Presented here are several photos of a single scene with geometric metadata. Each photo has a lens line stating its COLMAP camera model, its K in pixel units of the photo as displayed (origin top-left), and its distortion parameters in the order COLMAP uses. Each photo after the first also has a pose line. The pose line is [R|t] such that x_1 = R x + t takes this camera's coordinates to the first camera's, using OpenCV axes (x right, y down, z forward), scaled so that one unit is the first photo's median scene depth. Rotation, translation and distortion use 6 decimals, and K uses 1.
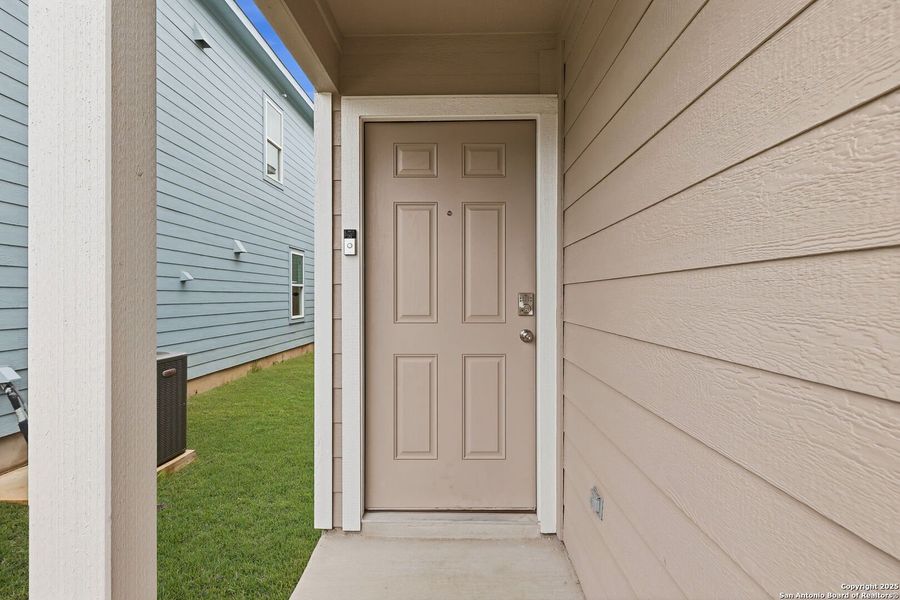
lens RADIAL K [[489.9, 0, 450.0], [0, 489.9, 300.0], [0, 0, 1]] dist [0.000508, 0.000787]
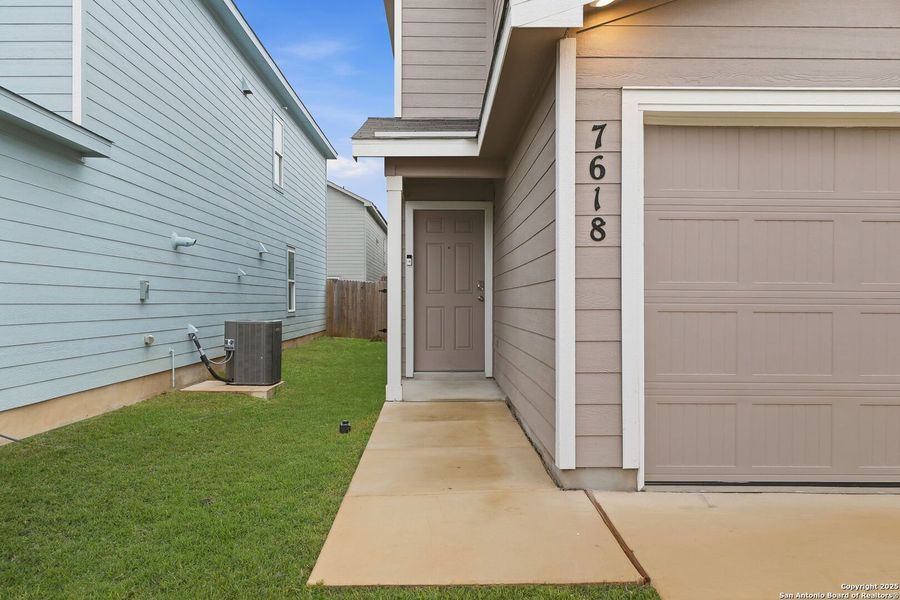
lens RADIAL K [[732.7, 0, 450.0], [0, 732.7, 300.0], [0, 0, 1]] dist [0.002570, 0.000798]
pose [[0.999186, 0.001565, 0.040305, -0.090108], [-0.001158, 0.999948, -0.010111, 0.074610], [-0.040319, 0.010056, 0.999136, -1.665249]]
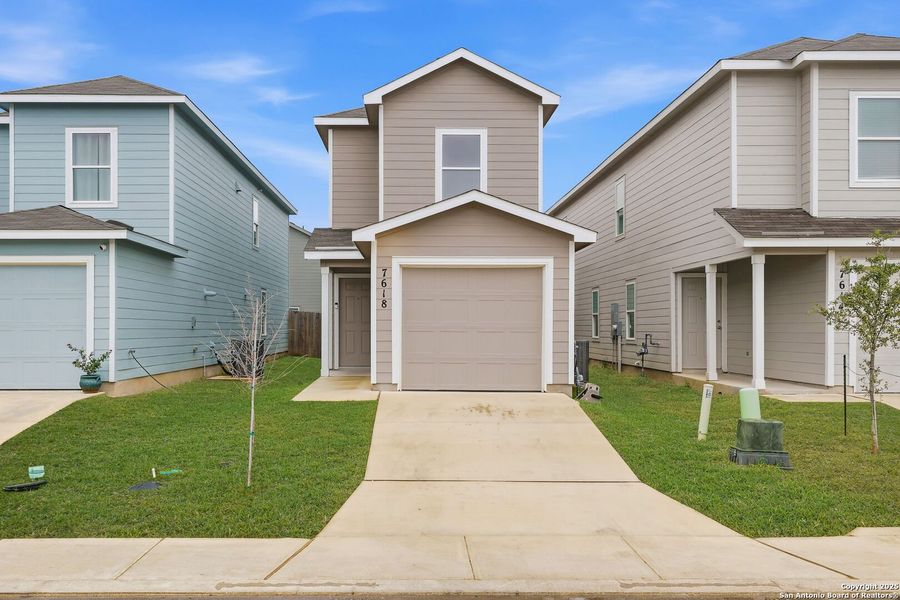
lens RADIAL K [[826.8, 0, 411.8], [0, 826.8, 330.1], [0, 0, 1]] dist [-0.002203, -0.001419]
pose [[0.999678, 0.002218, 0.025267, 0.185865], [-0.002049, 0.999975, -0.006728, 0.098562], [-0.025281, 0.006674, 0.999658, -4.108484]]
